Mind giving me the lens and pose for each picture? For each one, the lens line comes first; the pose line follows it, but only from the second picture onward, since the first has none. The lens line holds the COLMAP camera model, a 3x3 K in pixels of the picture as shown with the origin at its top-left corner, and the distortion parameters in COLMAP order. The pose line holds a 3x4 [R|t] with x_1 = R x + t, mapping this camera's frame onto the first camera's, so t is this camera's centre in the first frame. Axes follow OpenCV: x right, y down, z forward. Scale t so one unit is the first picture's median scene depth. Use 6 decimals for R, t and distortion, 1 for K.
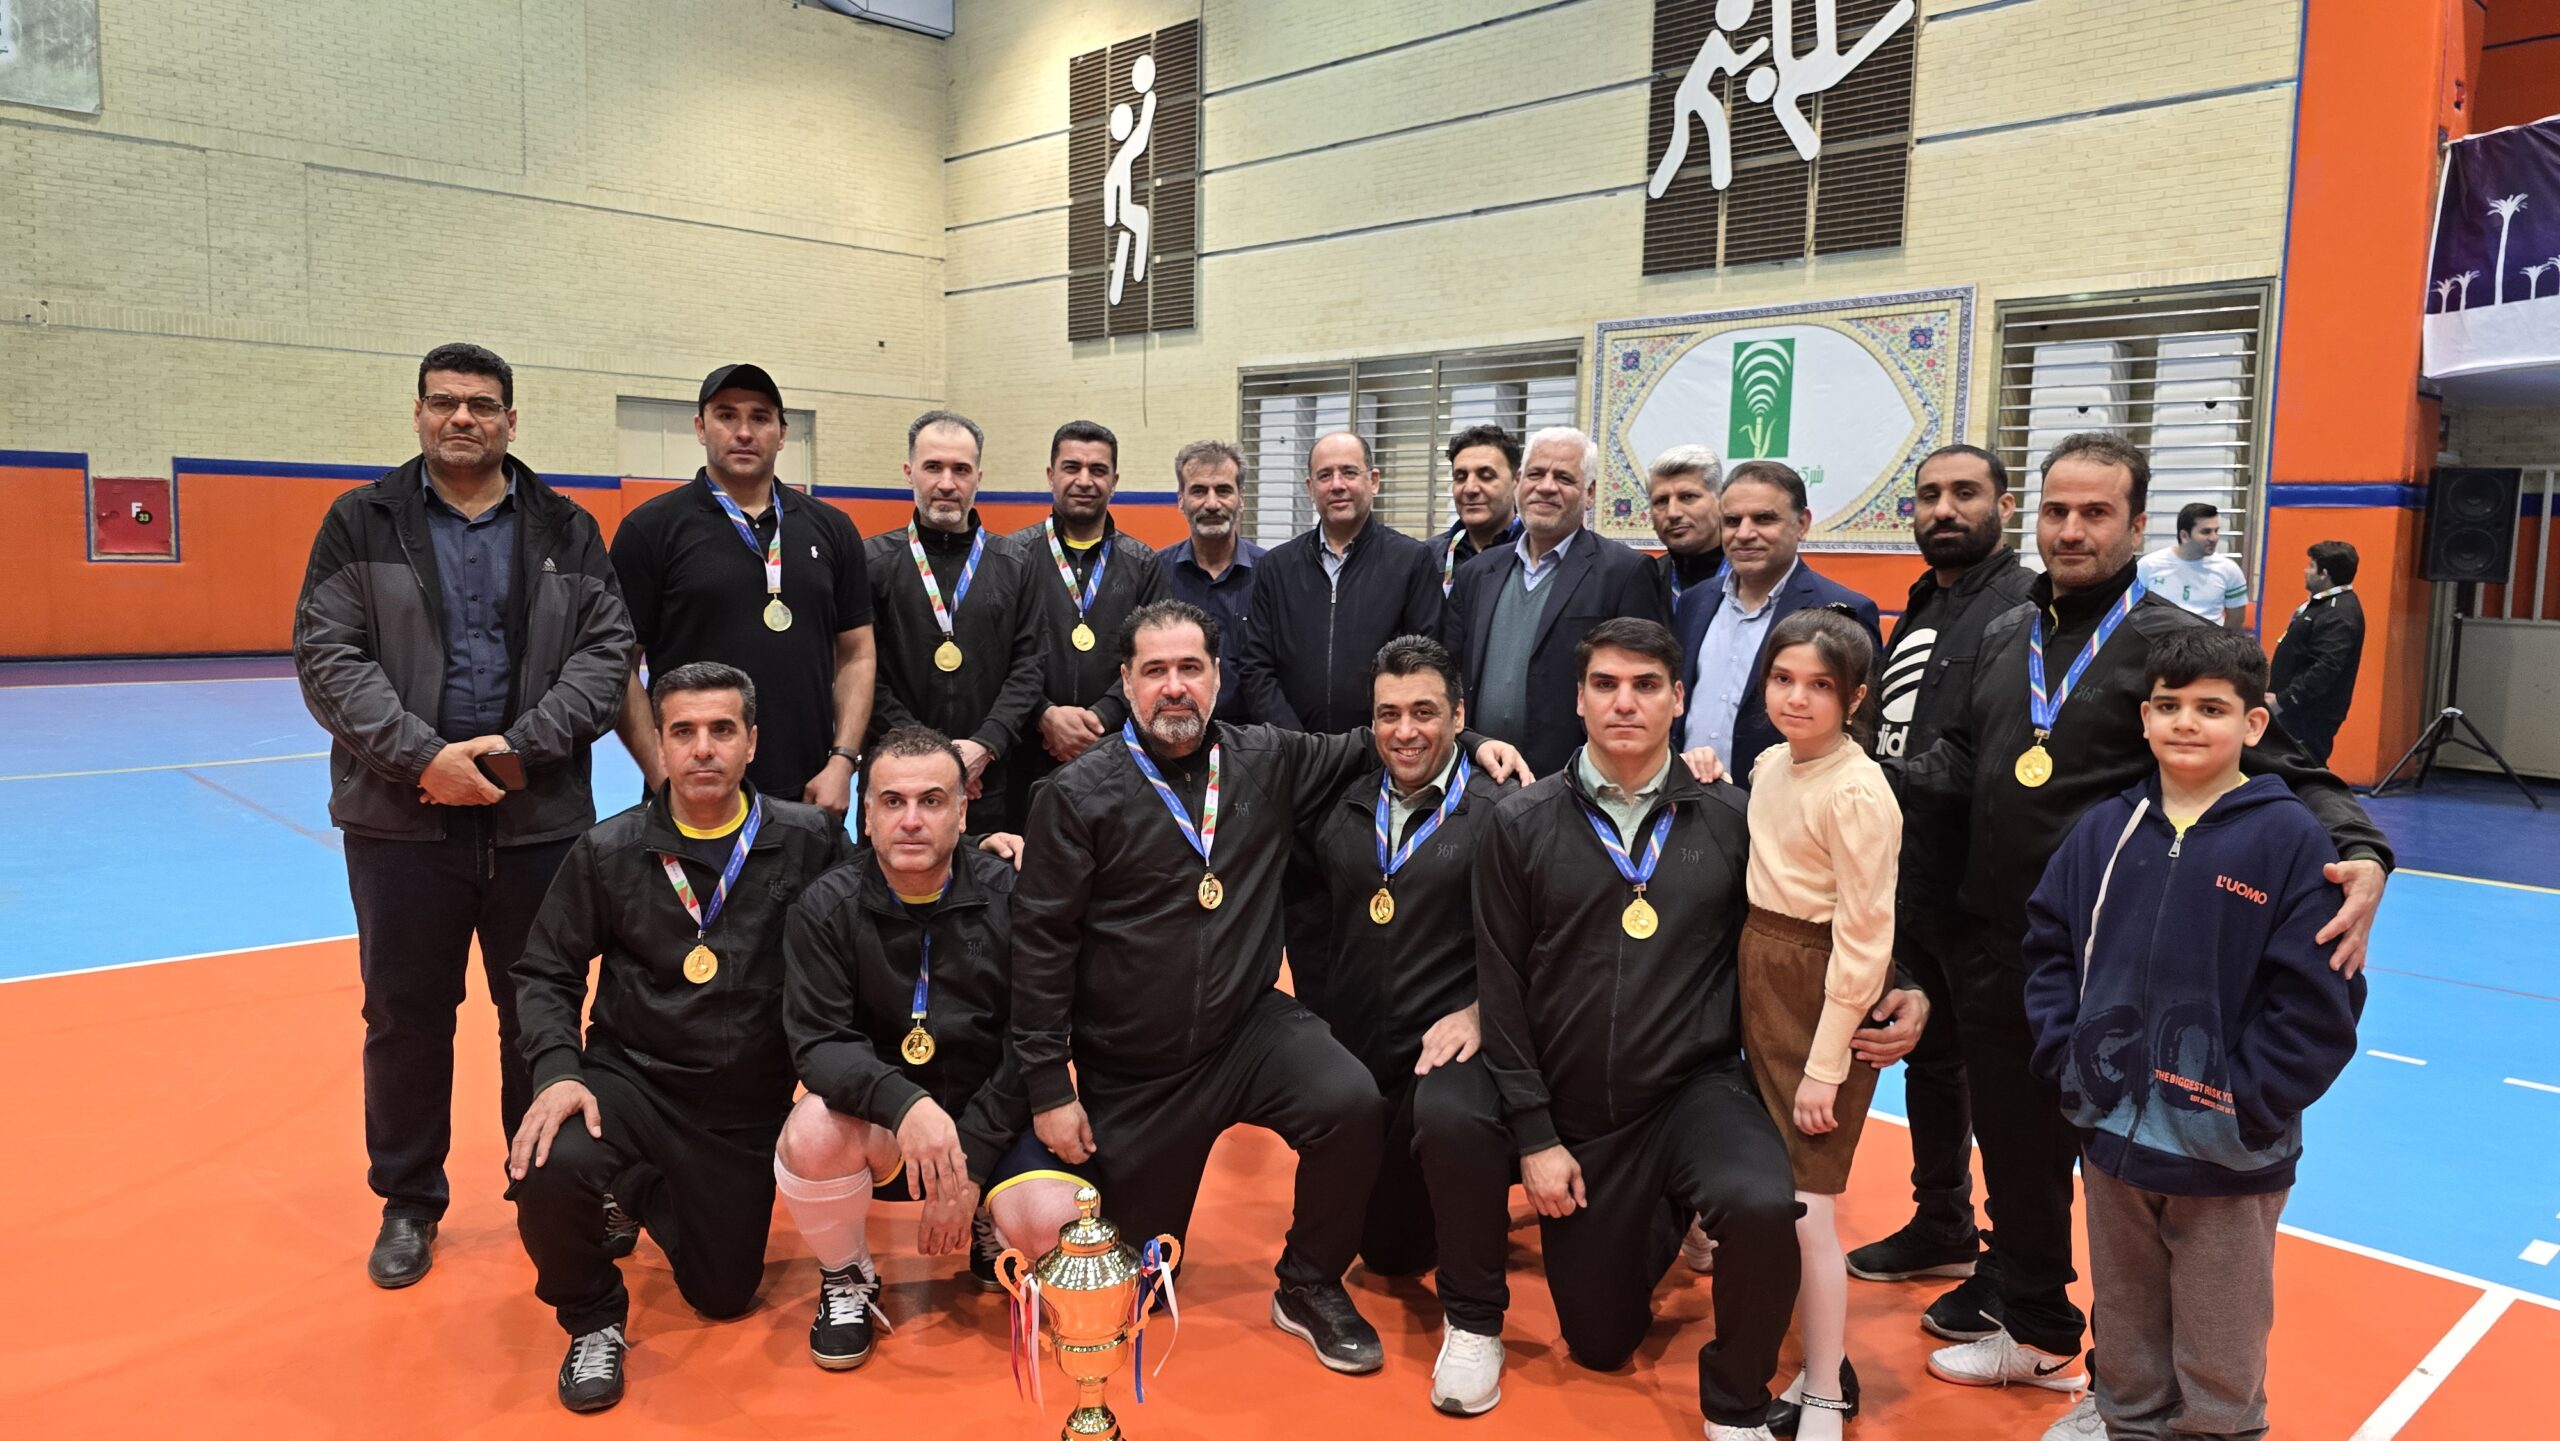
lens RADIAL K [[1722.3, 0, 1272.1], [0, 1722.3, 713.6], [0, 0, 1]] dist [-0.011529, -0.000141]
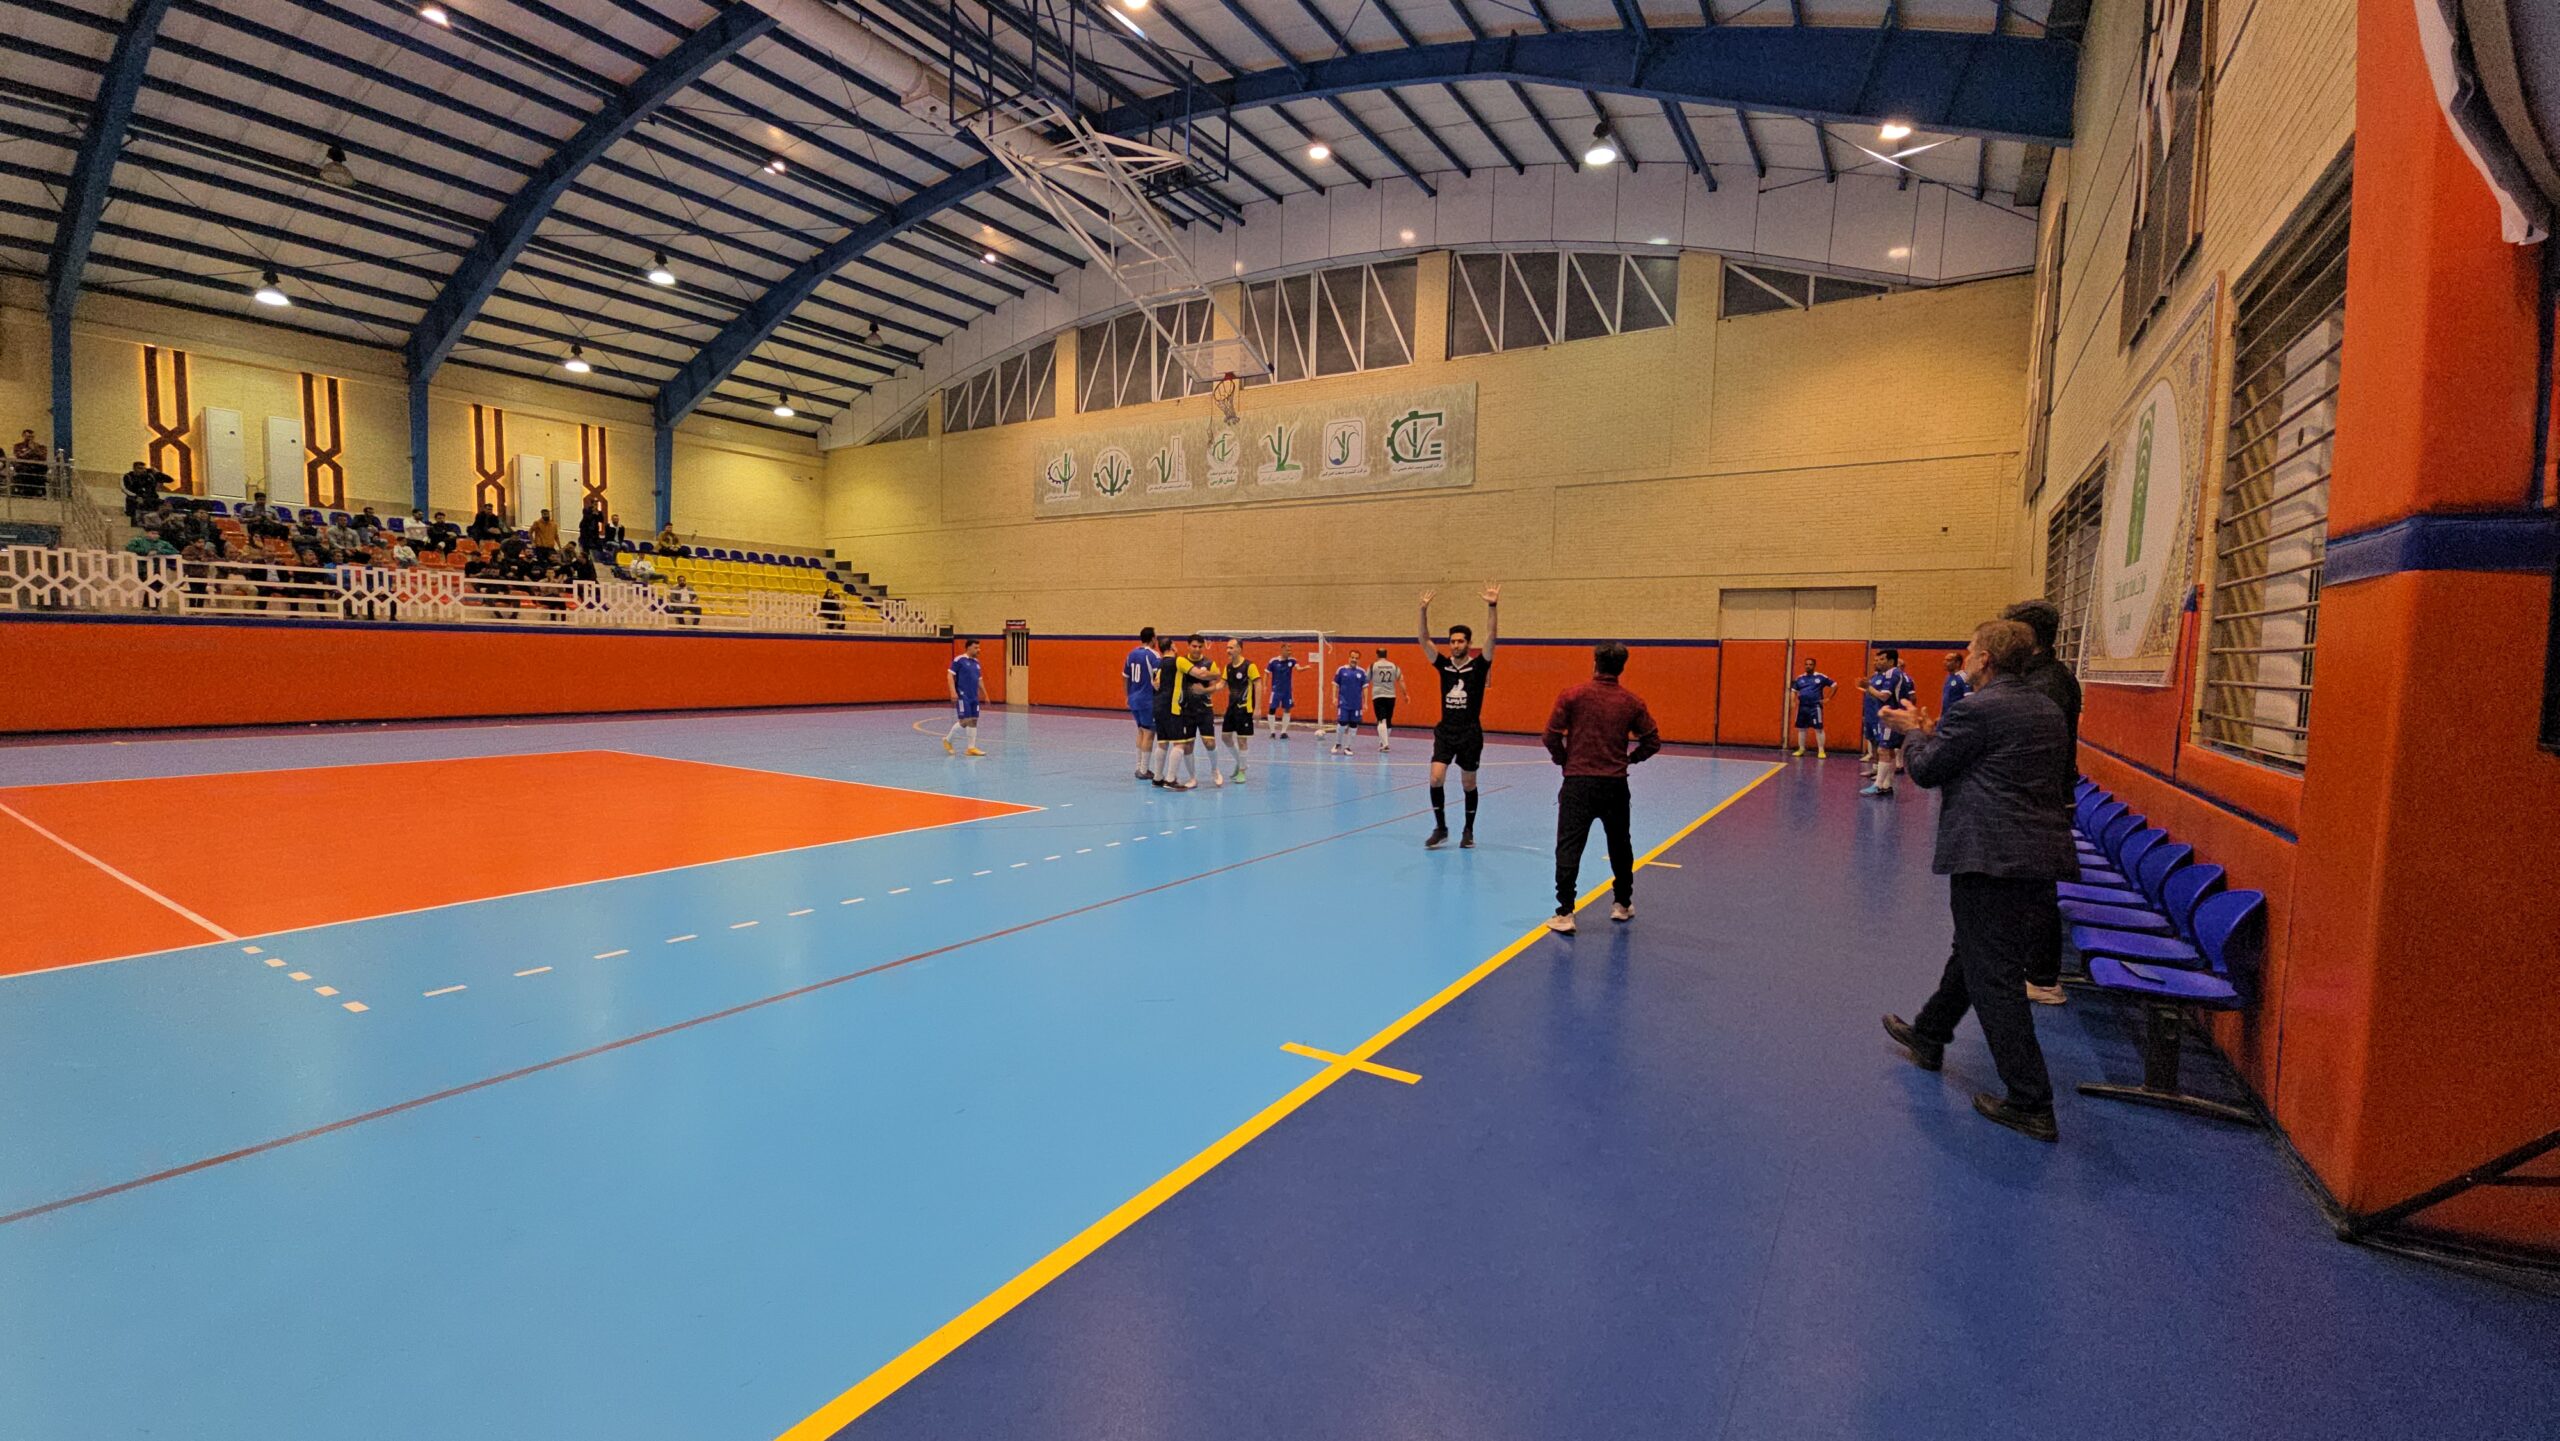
lens RADIAL K [[1022.3, 0, 1270.3], [0, 1022.3, 724.7], [0, 0, 1]] dist [-0.000476, -0.000008]
pose [[0.251583, 0.041869, -0.966930, 0.715937], [-0.108015, 0.994037, 0.014939, -0.046855], [0.961789, 0.100685, 0.254605, 0.601129]]
